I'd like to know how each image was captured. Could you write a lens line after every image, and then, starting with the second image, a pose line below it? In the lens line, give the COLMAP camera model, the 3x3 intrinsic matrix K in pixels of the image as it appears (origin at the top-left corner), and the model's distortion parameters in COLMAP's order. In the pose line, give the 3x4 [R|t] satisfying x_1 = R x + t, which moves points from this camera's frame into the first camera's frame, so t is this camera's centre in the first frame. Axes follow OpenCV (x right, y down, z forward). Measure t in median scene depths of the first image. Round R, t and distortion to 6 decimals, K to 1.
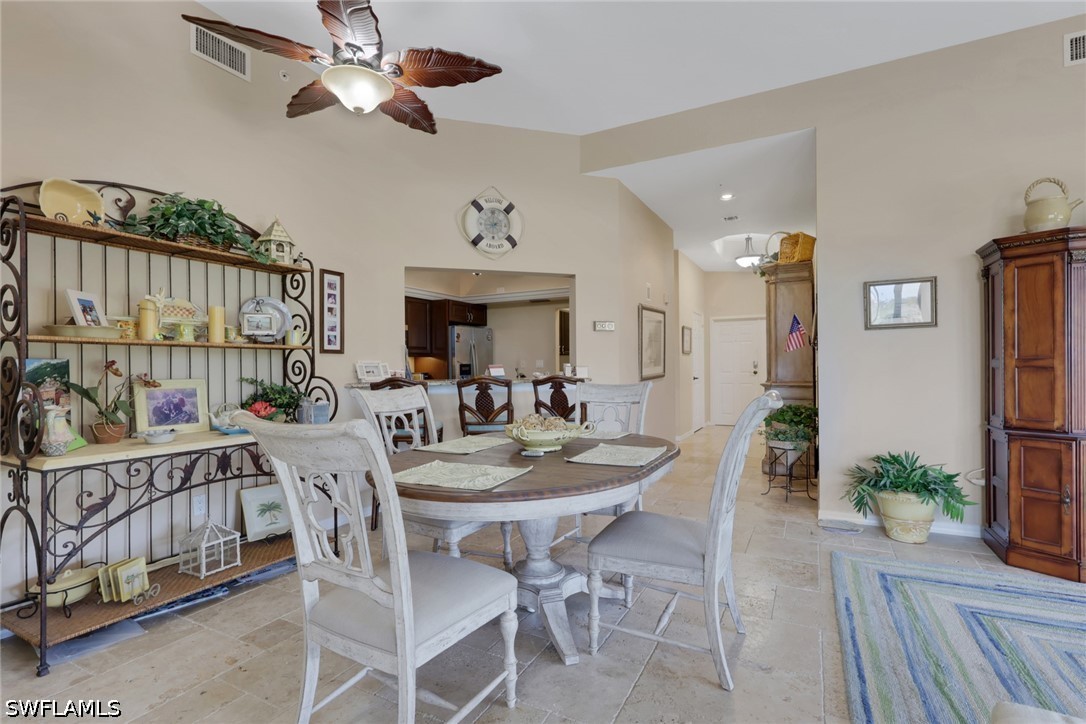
lens RADIAL K [[501.8, 0, 542.4], [0, 501.8, 369.4], [0, 0, 1]] dist [-0.002186, -0.000433]
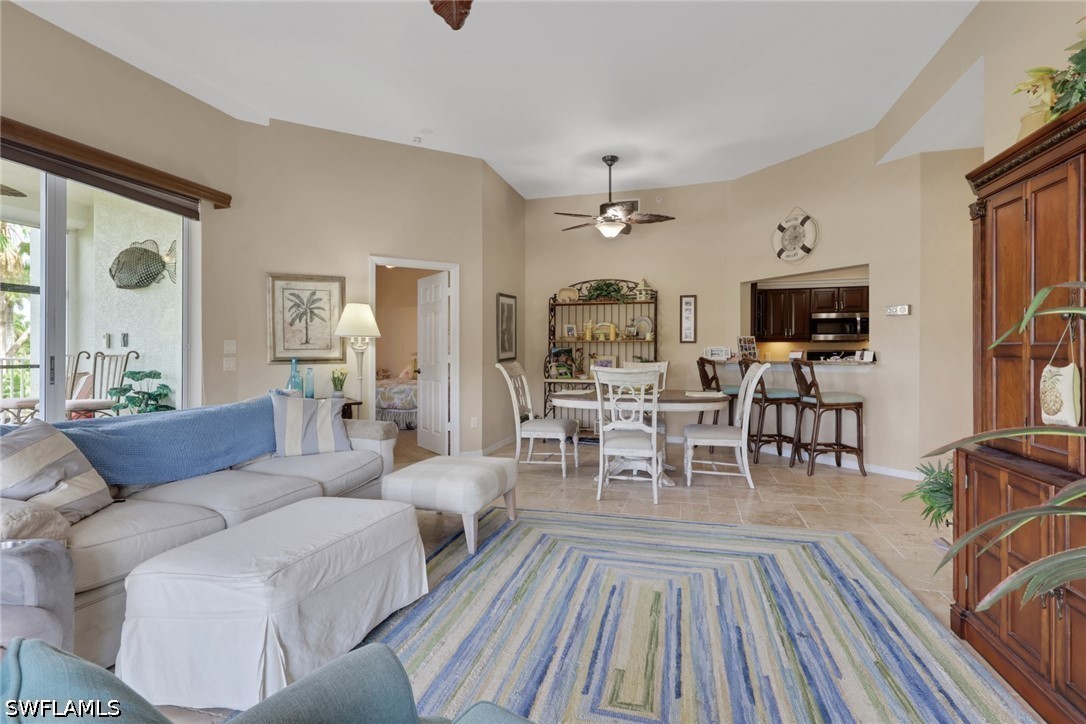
lens RADIAL K [[501.8, 0, 544.7], [0, 501.8, 355.1], [0, 0, 1]] dist [-0.002186, -0.000433]
pose [[0.221405, 0.012924, -0.975096, 1.163249], [-0.004744, 0.999915, 0.012176, -0.008843], [0.975170, 0.001930, 0.221448, 0.133782]]
